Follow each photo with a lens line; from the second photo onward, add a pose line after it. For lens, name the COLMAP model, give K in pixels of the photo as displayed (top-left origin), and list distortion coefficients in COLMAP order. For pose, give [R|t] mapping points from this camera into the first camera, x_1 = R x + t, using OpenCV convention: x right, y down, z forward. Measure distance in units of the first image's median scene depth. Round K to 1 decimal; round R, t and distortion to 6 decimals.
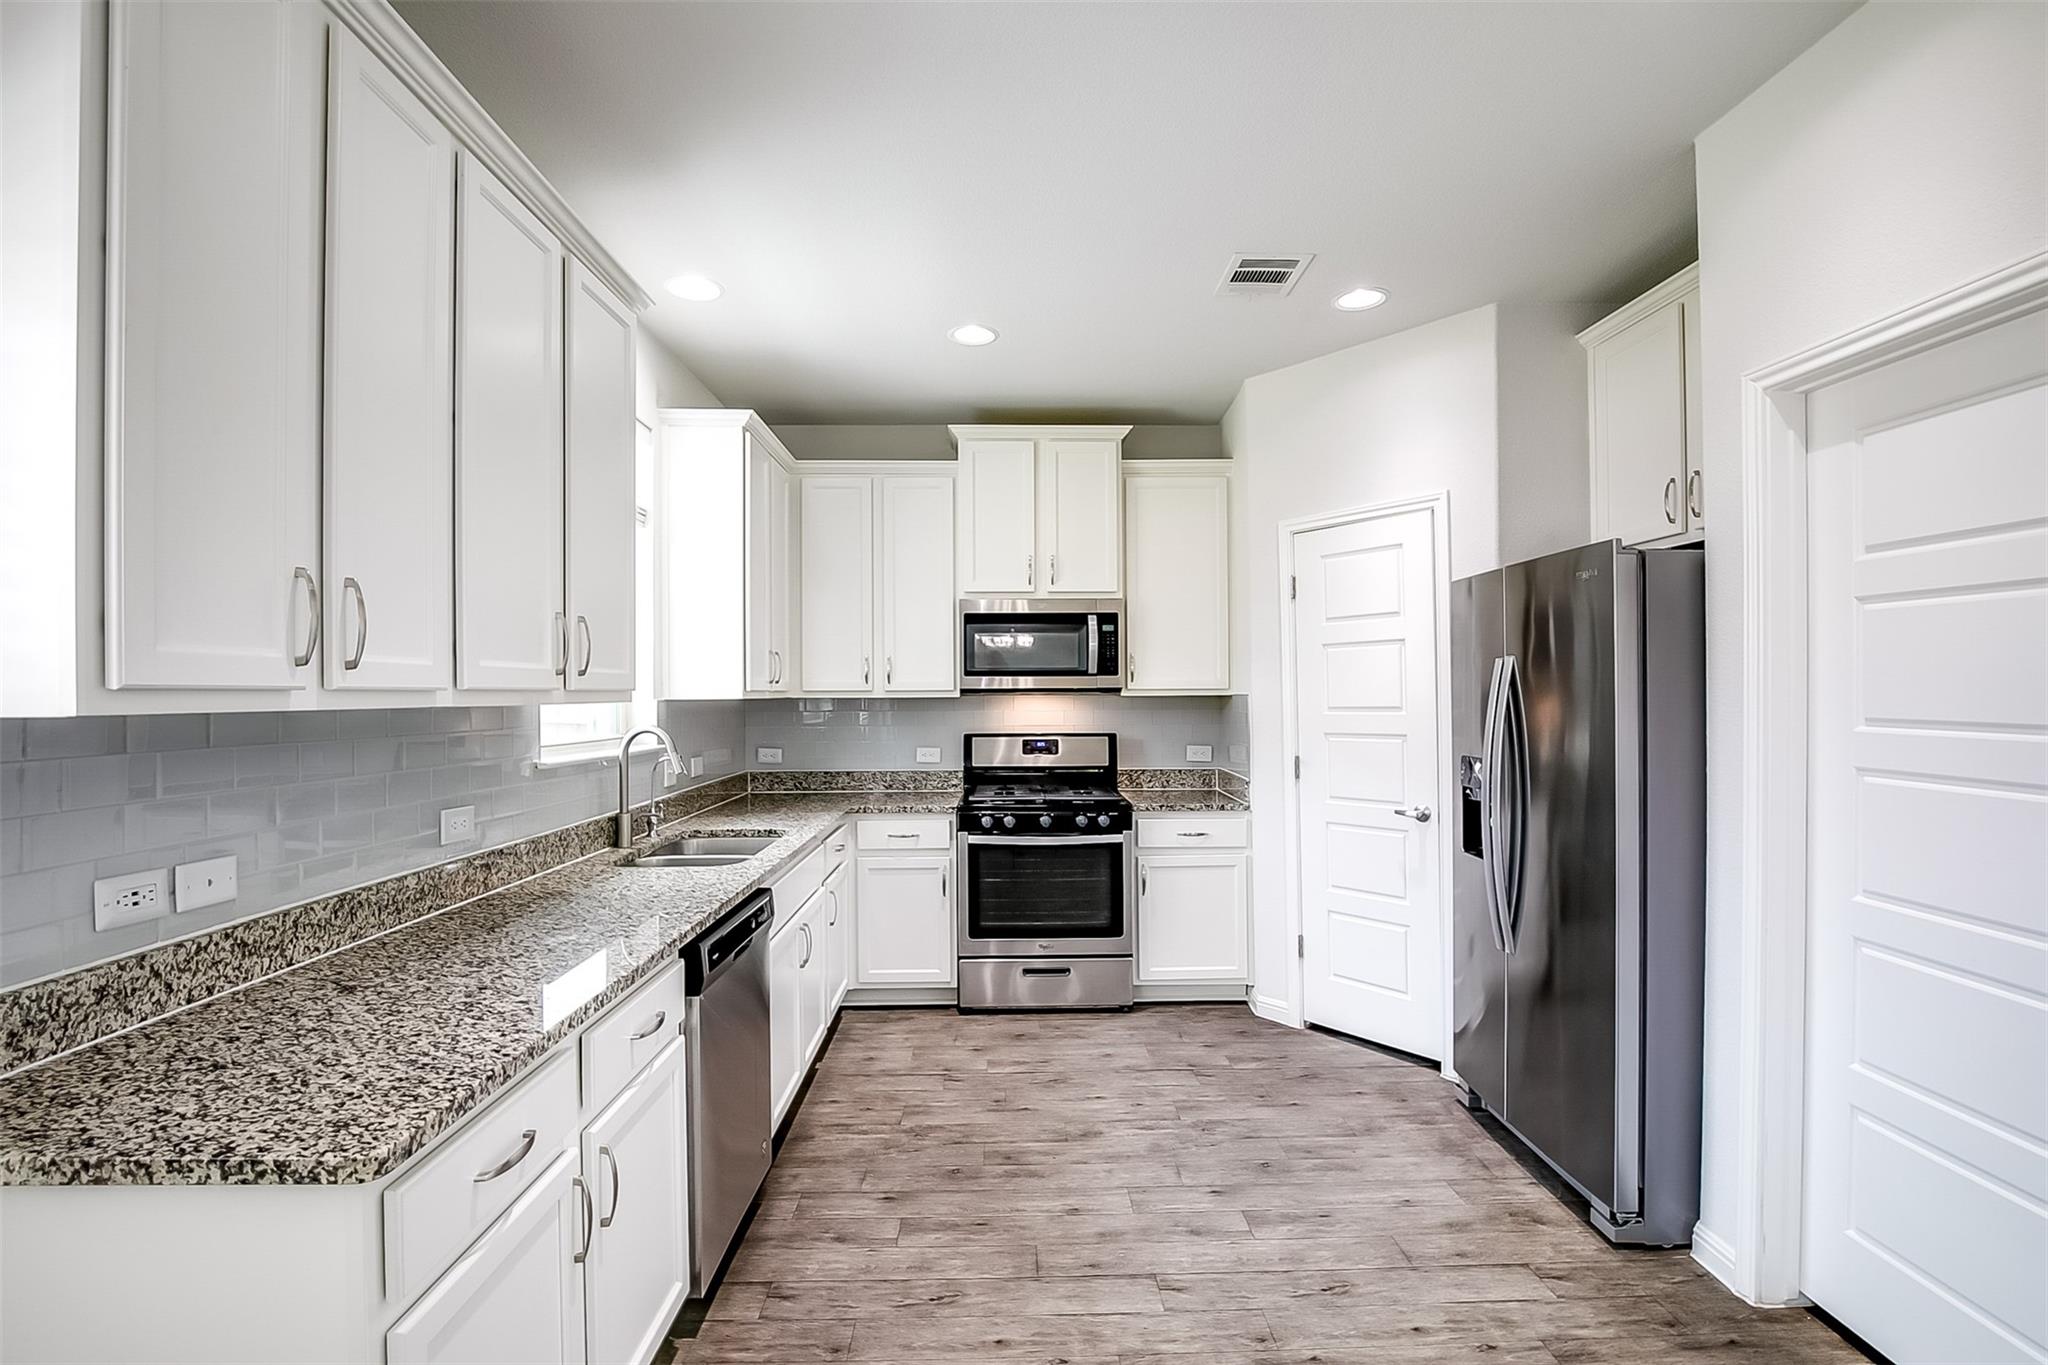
lens RADIAL K [[939.4, 0, 1021.5], [0, 939.4, 689.7], [0, 0, 1]] dist [-0.035489, 0.006719]
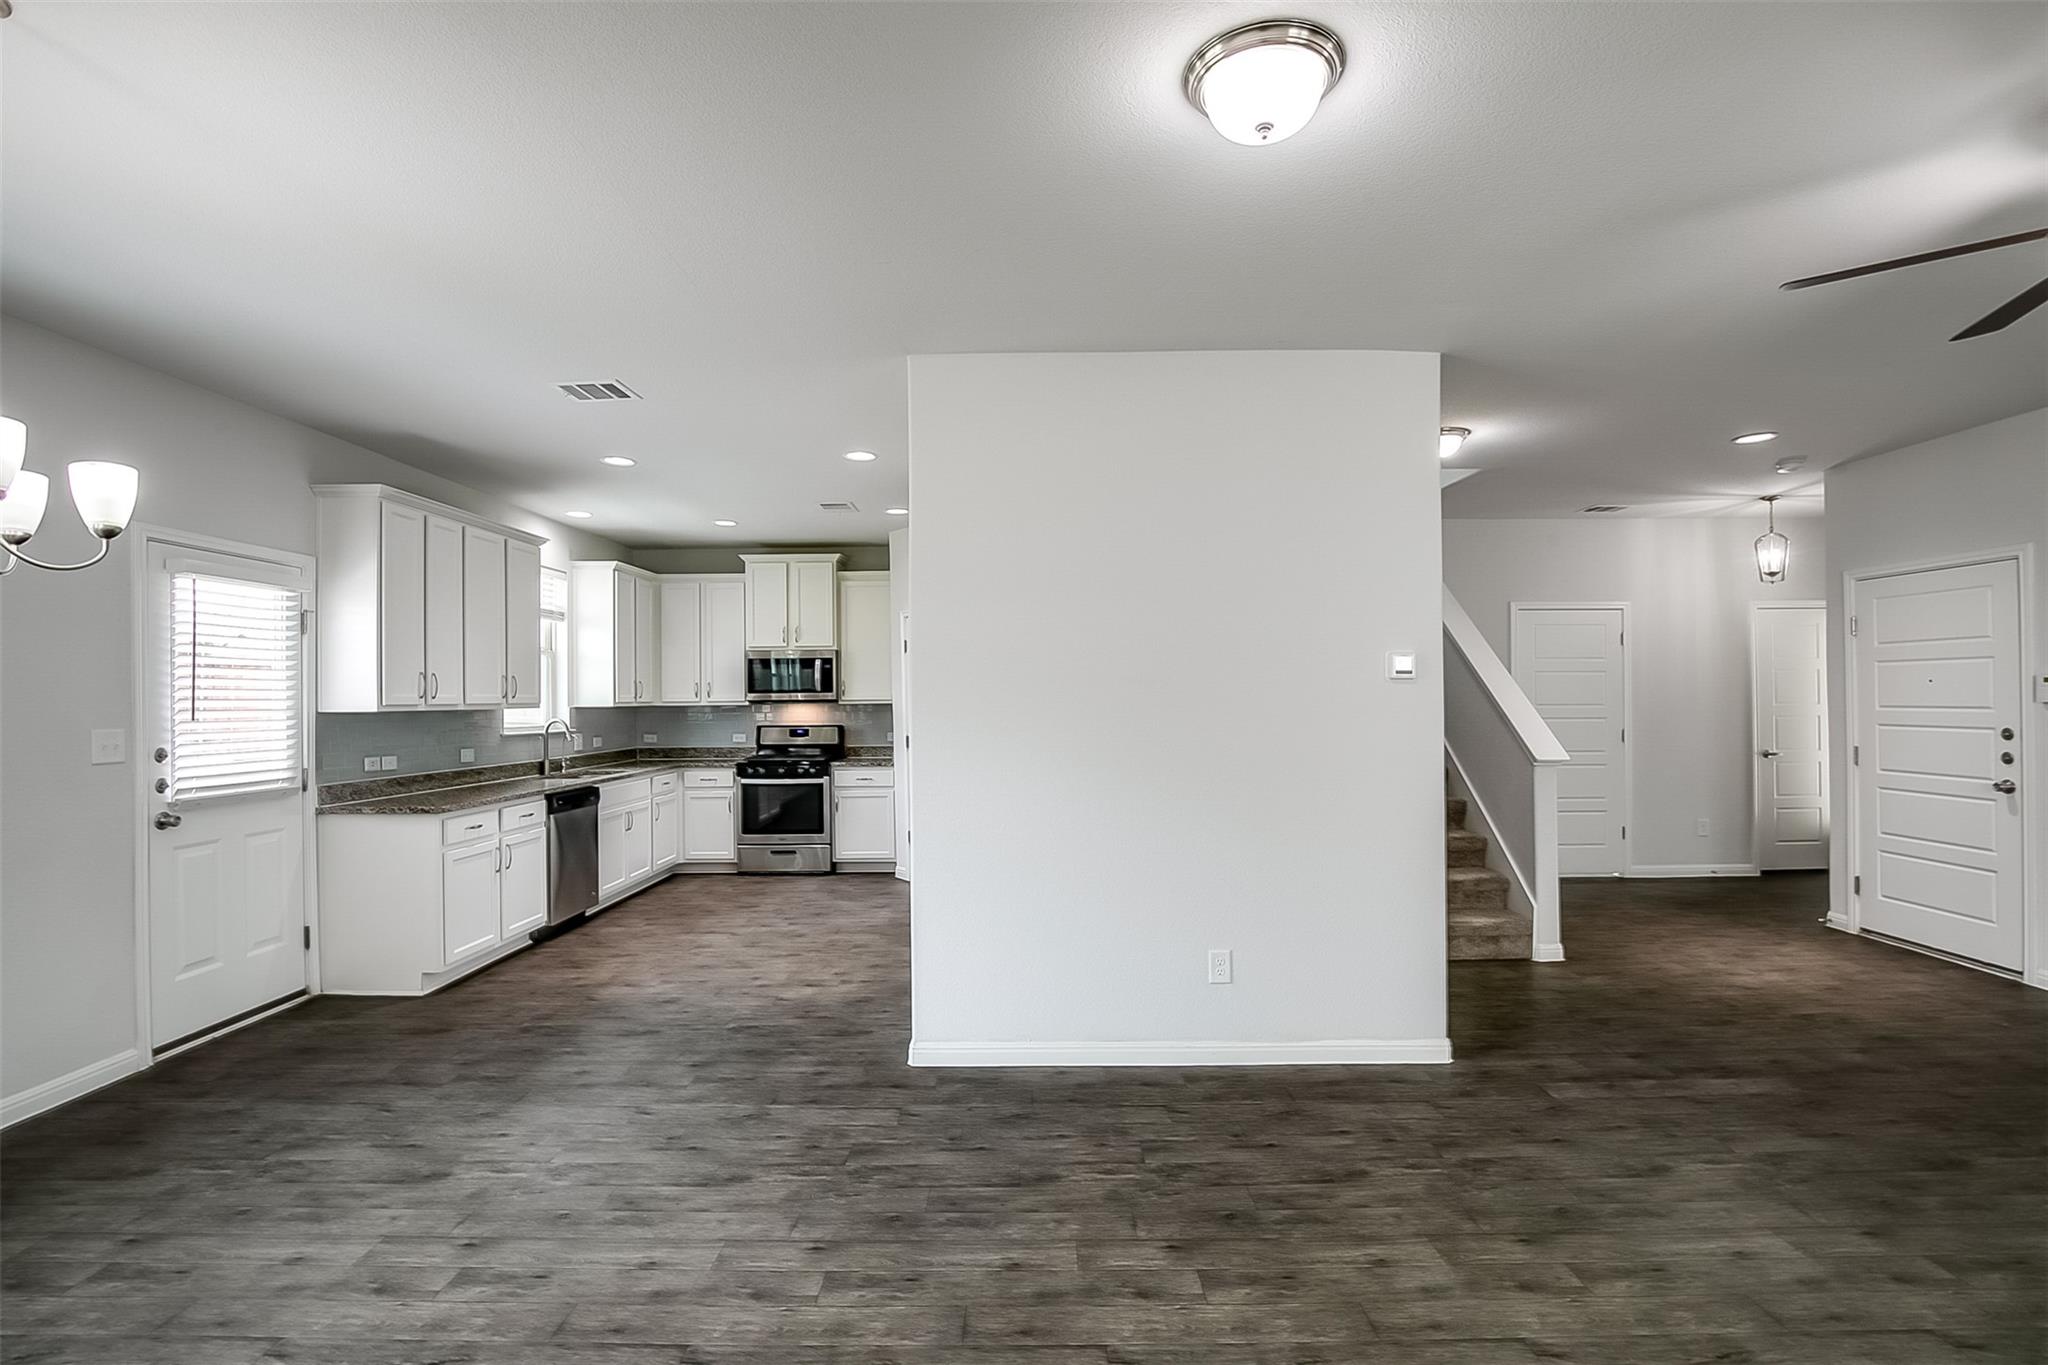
lens RADIAL K [[939.4, 0, 1021.5], [0, 939.4, 689.7], [0, 0, 1]] dist [-0.035489, 0.006719]
pose [[0.999601, -0.004685, -0.027850, 0.562015], [0.004512, 0.999970, -0.006267, -0.008571], [0.027878, 0.006139, 0.999592, -0.860209]]
